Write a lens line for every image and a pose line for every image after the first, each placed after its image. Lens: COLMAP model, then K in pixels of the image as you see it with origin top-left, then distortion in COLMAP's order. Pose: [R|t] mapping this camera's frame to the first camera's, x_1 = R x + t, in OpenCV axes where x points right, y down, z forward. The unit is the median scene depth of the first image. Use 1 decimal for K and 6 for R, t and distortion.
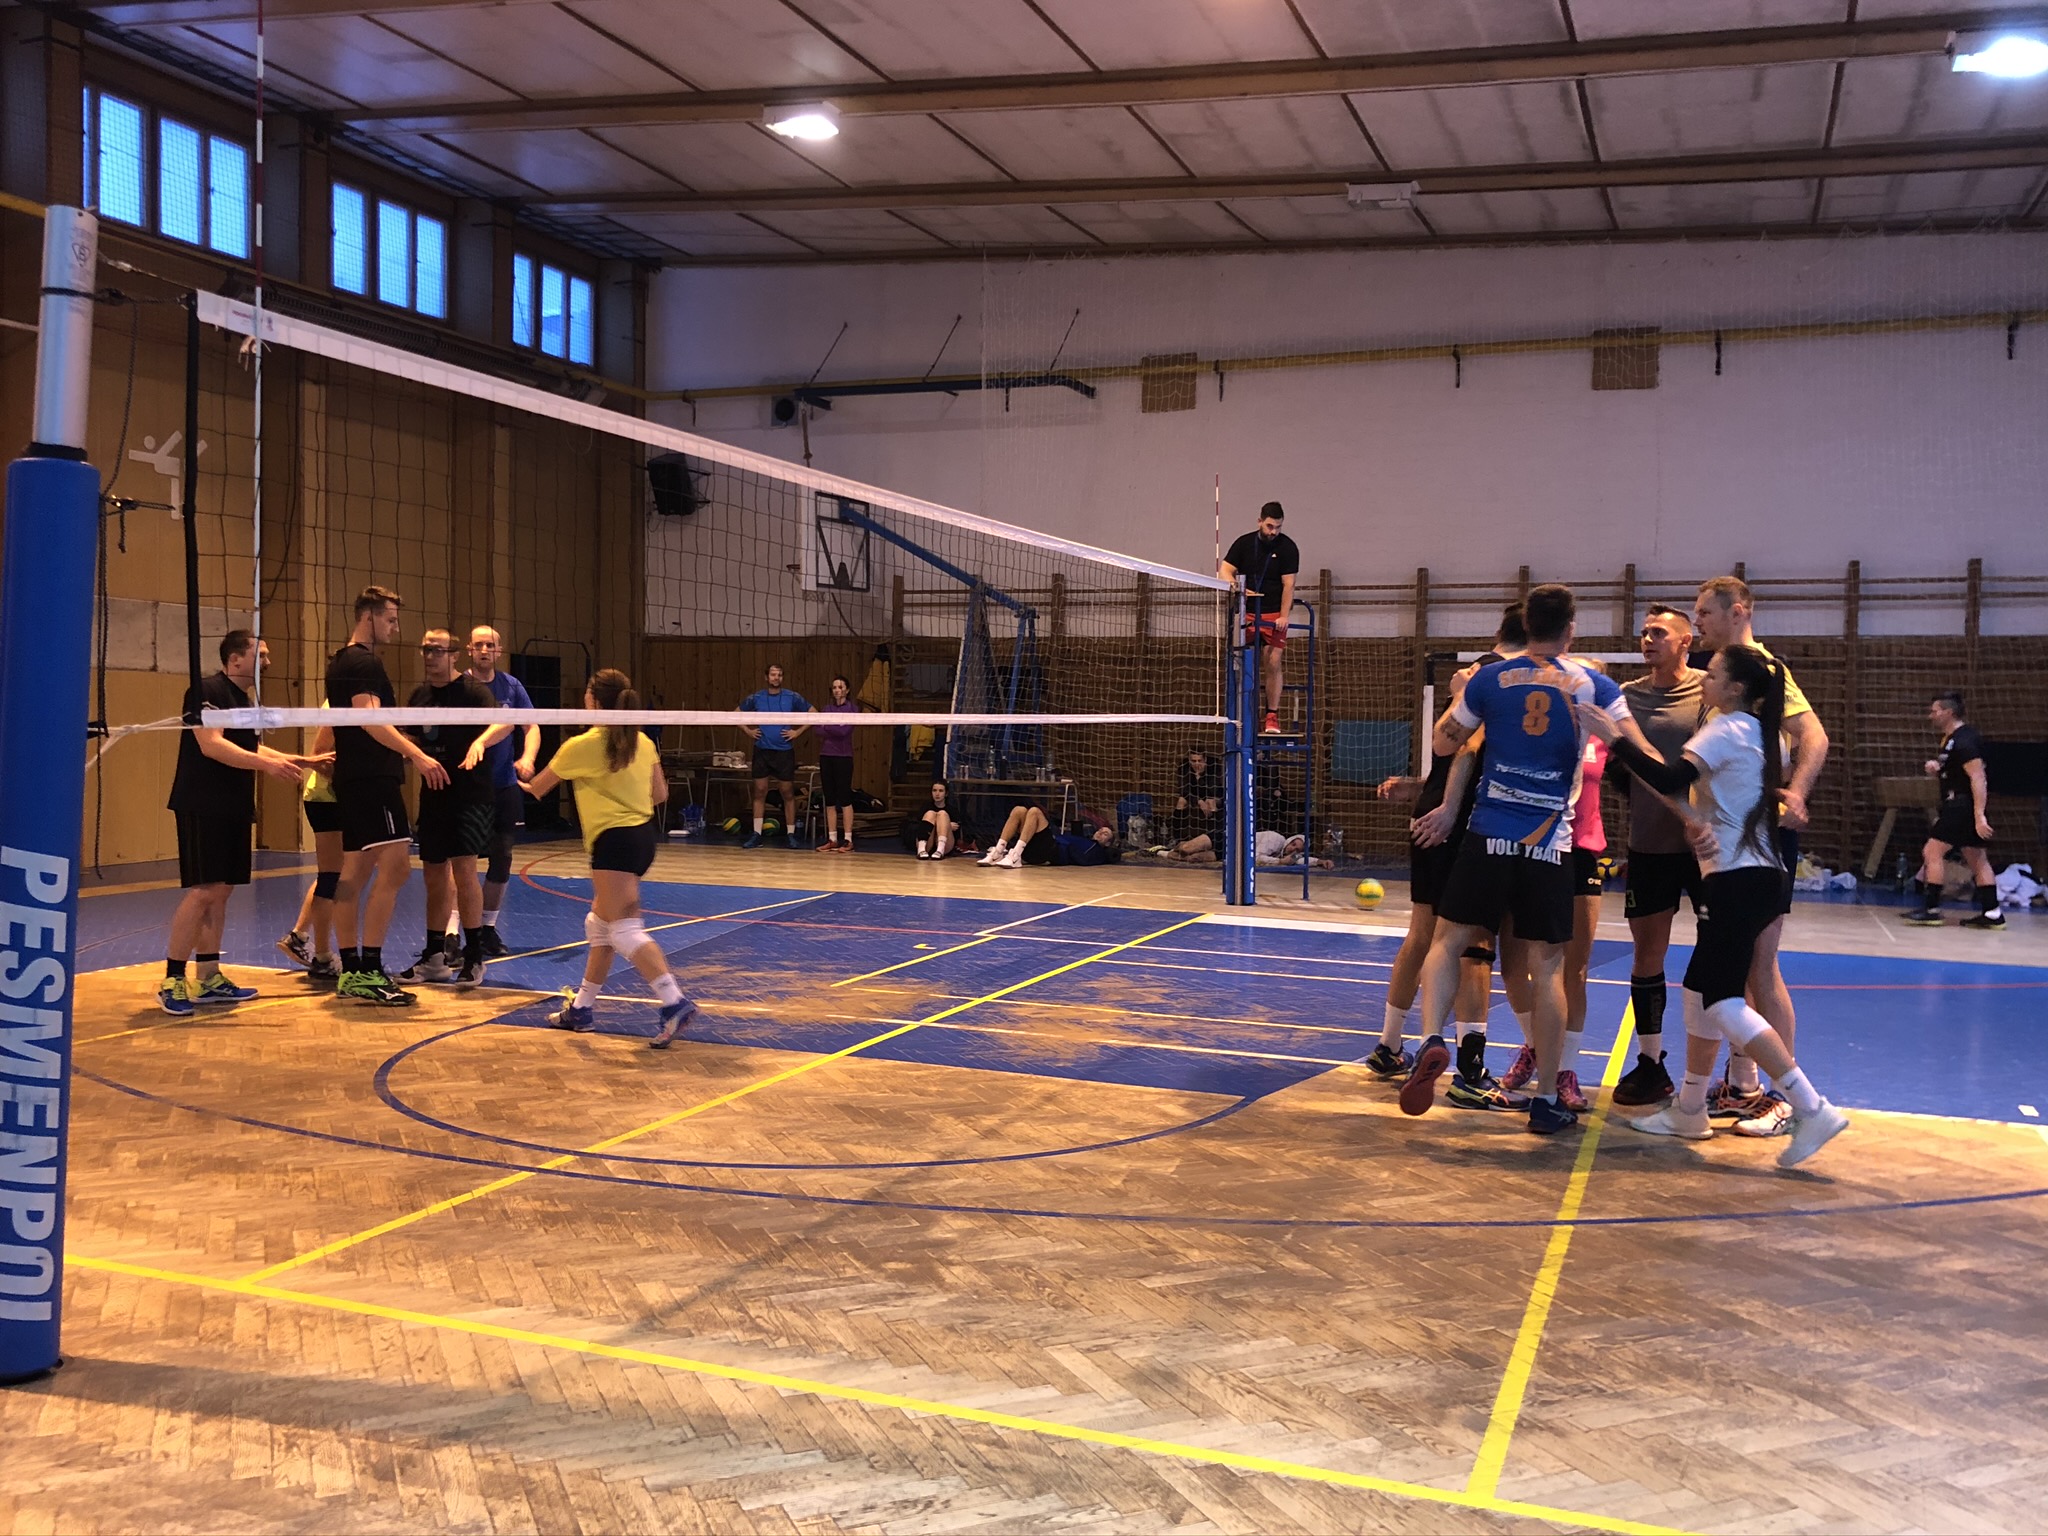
lens RADIAL K [[1770.7, 0, 1031.8], [0, 1770.7, 750.9], [0, 0, 1]] dist [0.015485, -0.004176]
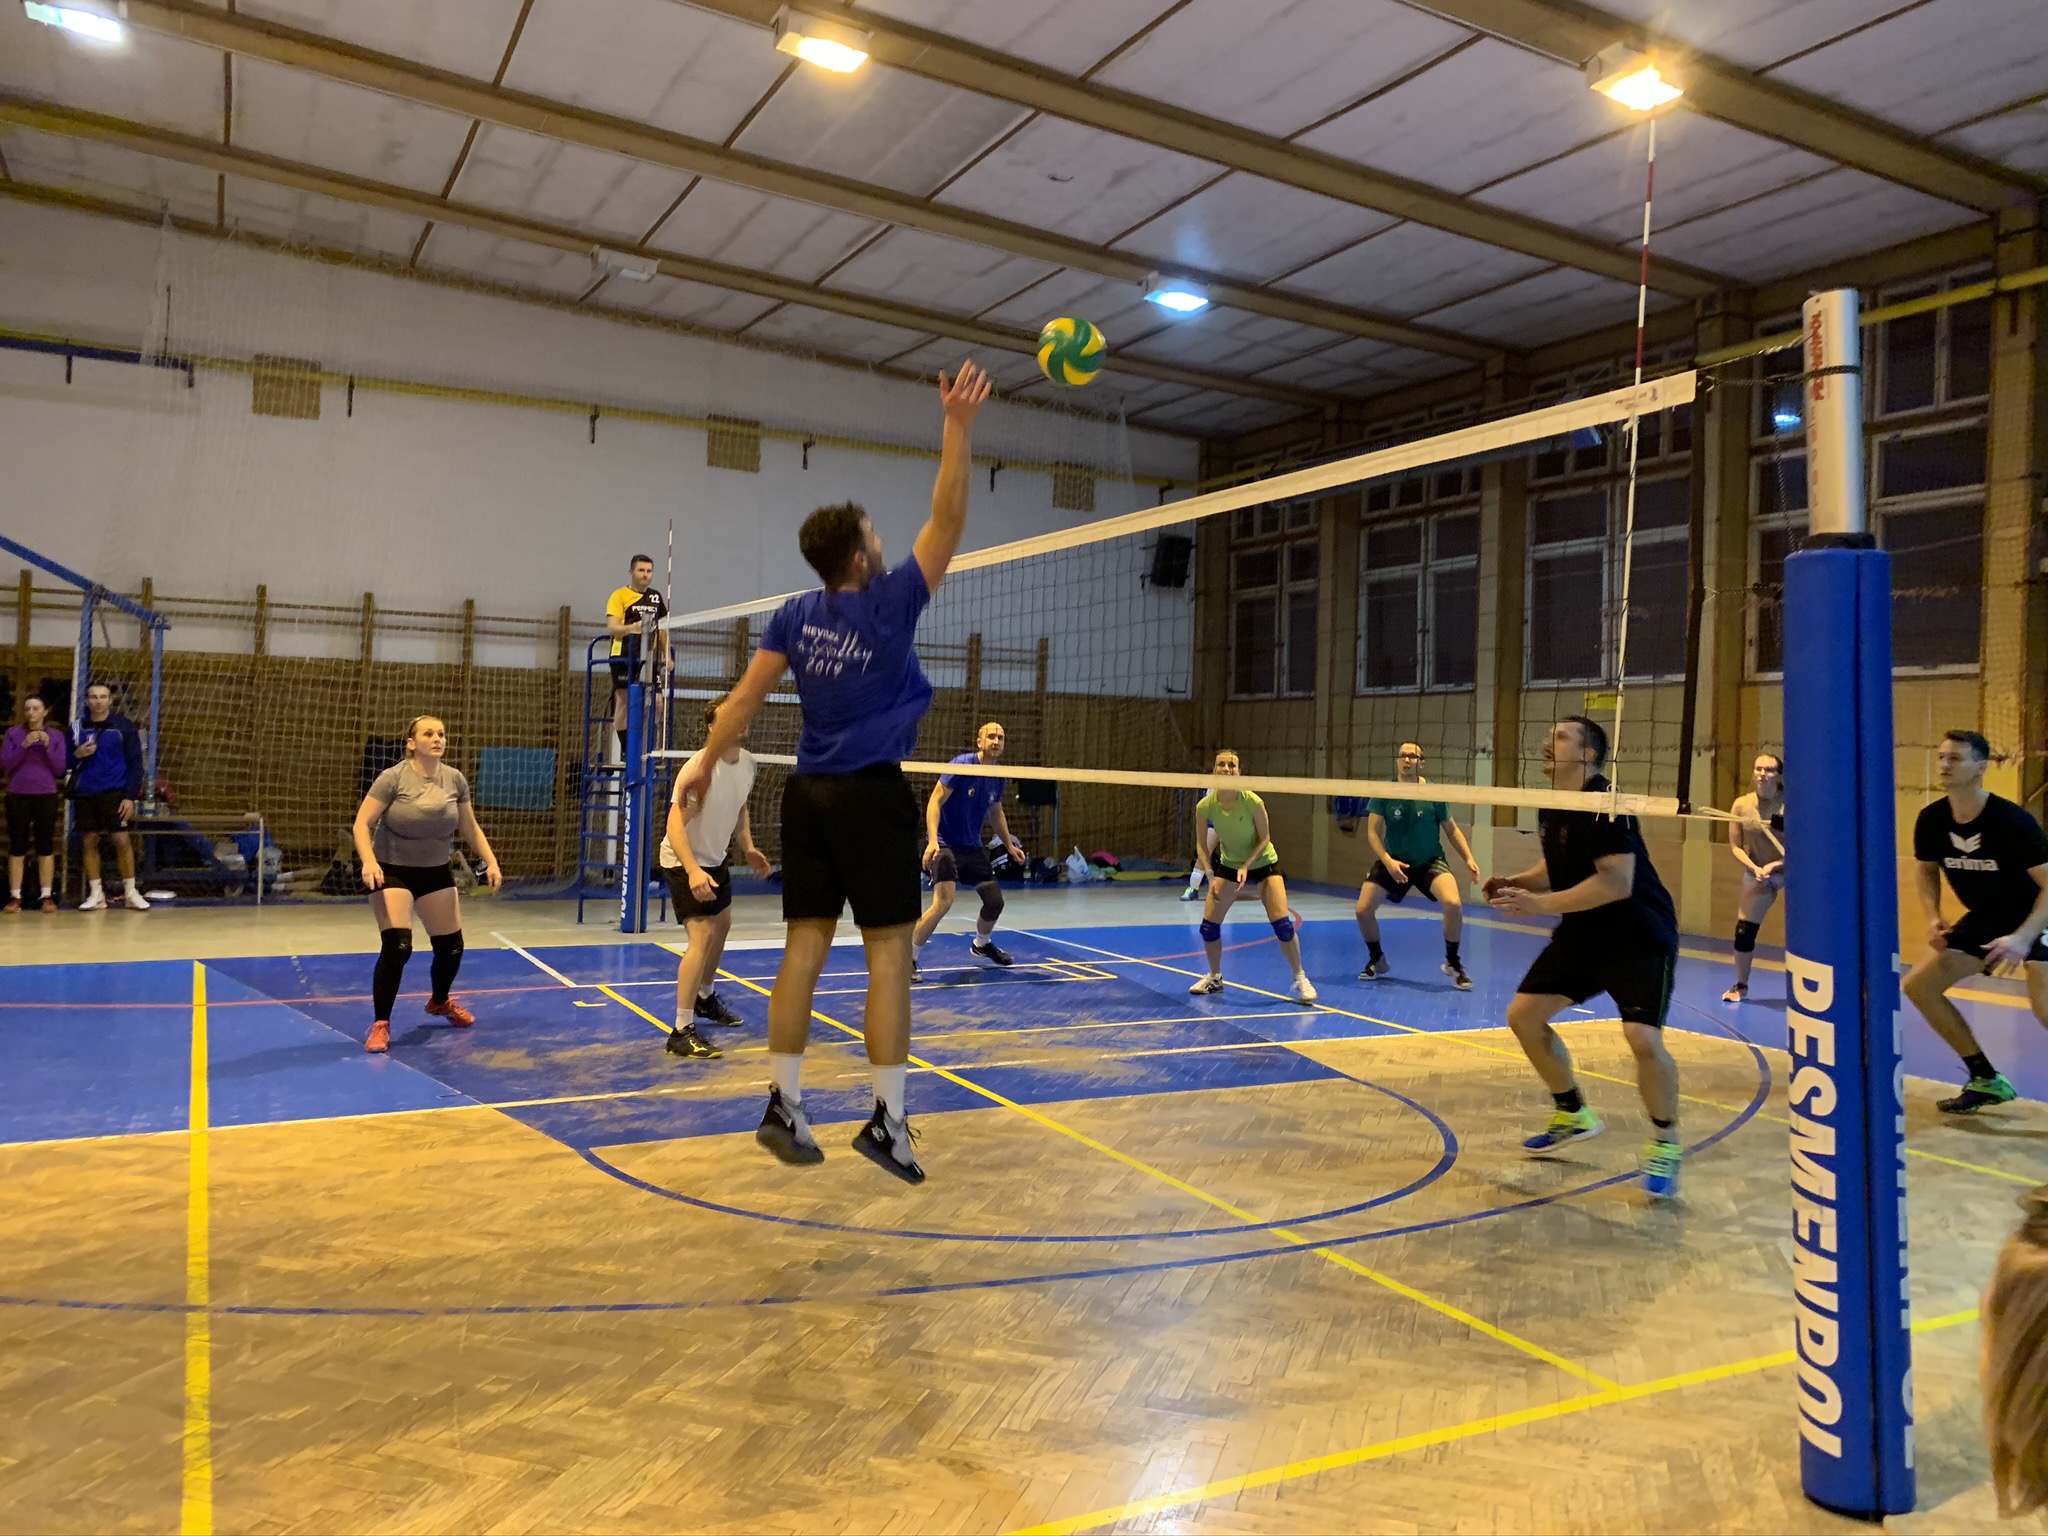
lens RADIAL K [[1560.8, 0, 1038.2], [0, 1560.8, 749.3], [0, 0, 1]] dist [0.024136, -0.026818]
pose [[0.658477, 0.002218, 0.752598, -0.320311], [0.001719, 0.999989, -0.004450, -0.011610], [-0.752599, 0.004224, 0.658465, 0.165715]]
